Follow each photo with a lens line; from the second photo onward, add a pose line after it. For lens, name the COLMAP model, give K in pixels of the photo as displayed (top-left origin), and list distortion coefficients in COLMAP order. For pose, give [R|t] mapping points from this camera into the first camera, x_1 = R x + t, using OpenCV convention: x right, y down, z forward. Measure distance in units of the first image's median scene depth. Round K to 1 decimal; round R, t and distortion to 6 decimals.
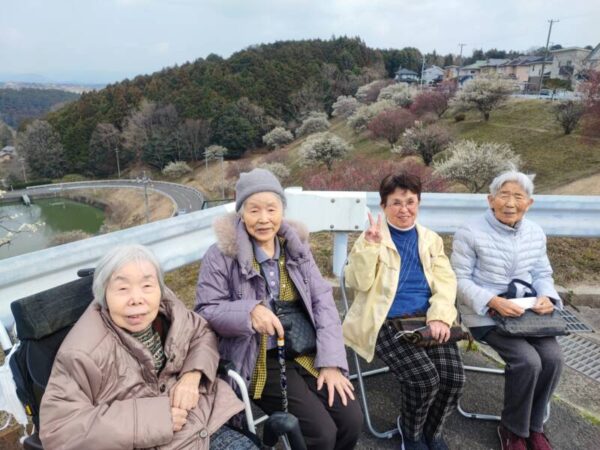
lens RADIAL K [[434.9, 0, 297.8], [0, 434.9, 218.6], [0, 0, 1]] dist [0.044776, -0.050643]
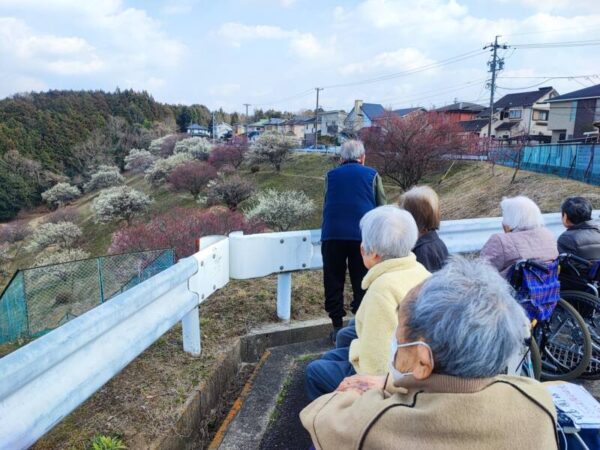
lens RADIAL K [[432.3, 0, 298.4], [0, 432.3, 221.3], [0, 0, 1]] dist [0.048073, -0.049301]
pose [[0.895386, -0.072561, 0.439340, -0.008083], [0.120300, 0.989364, -0.081771, -0.000027], [-0.428734, 0.126069, 0.894592, 0.002381]]
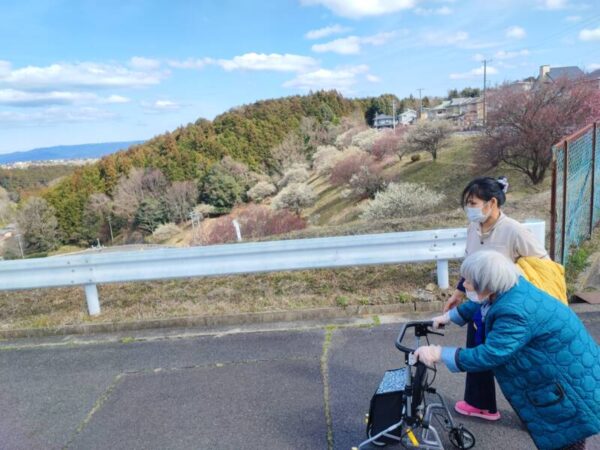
lens RADIAL K [[434.9, 0, 297.8], [0, 434.9, 218.6], [0, 0, 1]] dist [0.044776, -0.050643]
pose [[0.995481, -0.093078, -0.018822, 0.049871], [0.090369, 0.989435, -0.113368, 0.001513], [0.029175, 0.111154, 0.993375, -0.008532]]
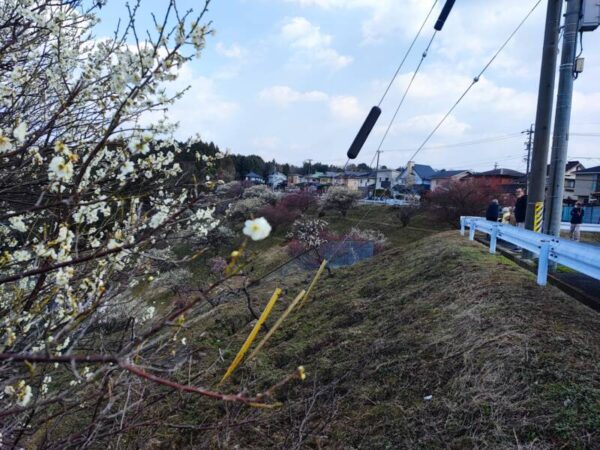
lens RADIAL K [[434.9, 0, 297.8], [0, 434.9, 218.6], [0, 0, 1]] dist [0.044776, -0.050643]
pose [[0.925029, 0.032283, 0.378521, -0.091644], [0.050009, 0.977364, -0.205567, 0.022019], [-0.376590, 0.209085, 0.902476, -0.067242]]
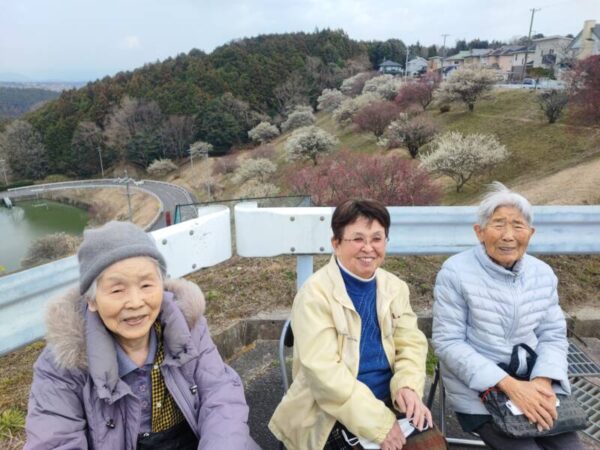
lens RADIAL K [[434.9, 0, 297.8], [0, 434.9, 218.6], [0, 0, 1]] dist [0.044776, -0.050643]
pose [[0.999300, -0.027550, 0.025299, 0.001785], [0.027222, 0.999542, 0.013248, -0.001343], [-0.025652, -0.012550, 0.999592, 0.004233]]
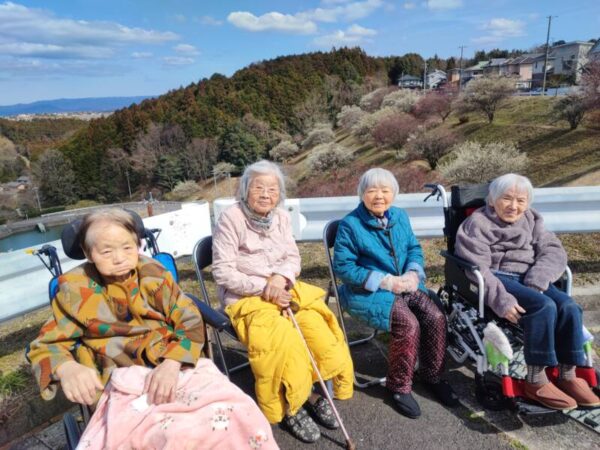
lens RADIAL K [[433.7, 0, 297.9], [0, 433.7, 220.2], [0, 0, 1]] dist [0.053019, -0.062140]
pose [[0.997868, -0.058745, -0.028439, 0.004492], [0.058033, 0.997996, -0.025223, 0.000198], [0.029864, 0.023519, 0.999277, 0.002024]]
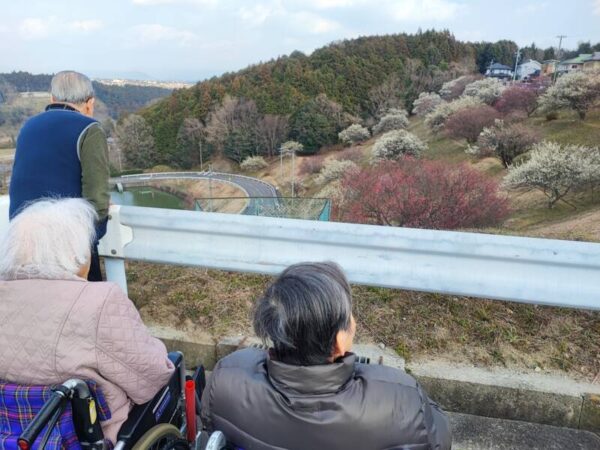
lens RADIAL K [[434.9, 0, 297.8], [0, 434.9, 218.6], [0, 0, 1]] dist [0.044776, -0.050643]
pose [[0.982493, 0.054896, -0.178029, 0.014499], [-0.053689, 0.998490, 0.011594, -0.001423], [0.178397, -0.001833, 0.983957, 0.007719]]
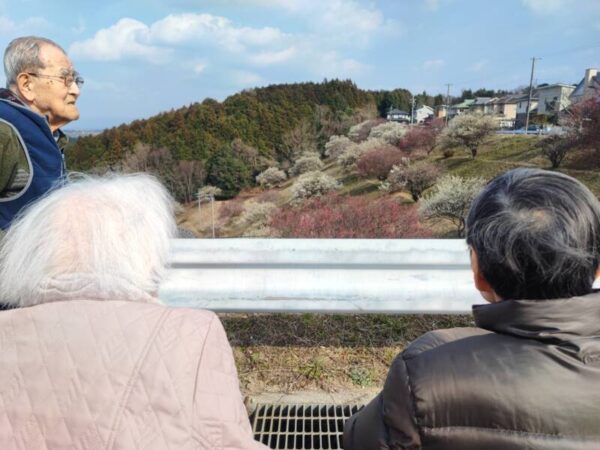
lens RADIAL K [[434.9, 0, 297.8], [0, 434.9, 218.6], [0, 0, 1]] dist [0.044776, -0.050643]
pose [[0.999836, -0.017993, 0.001873, 0.011021], [0.018088, 0.995816, -0.089578, -0.000639], [-0.000253, 0.089597, 0.995978, 0.010500]]
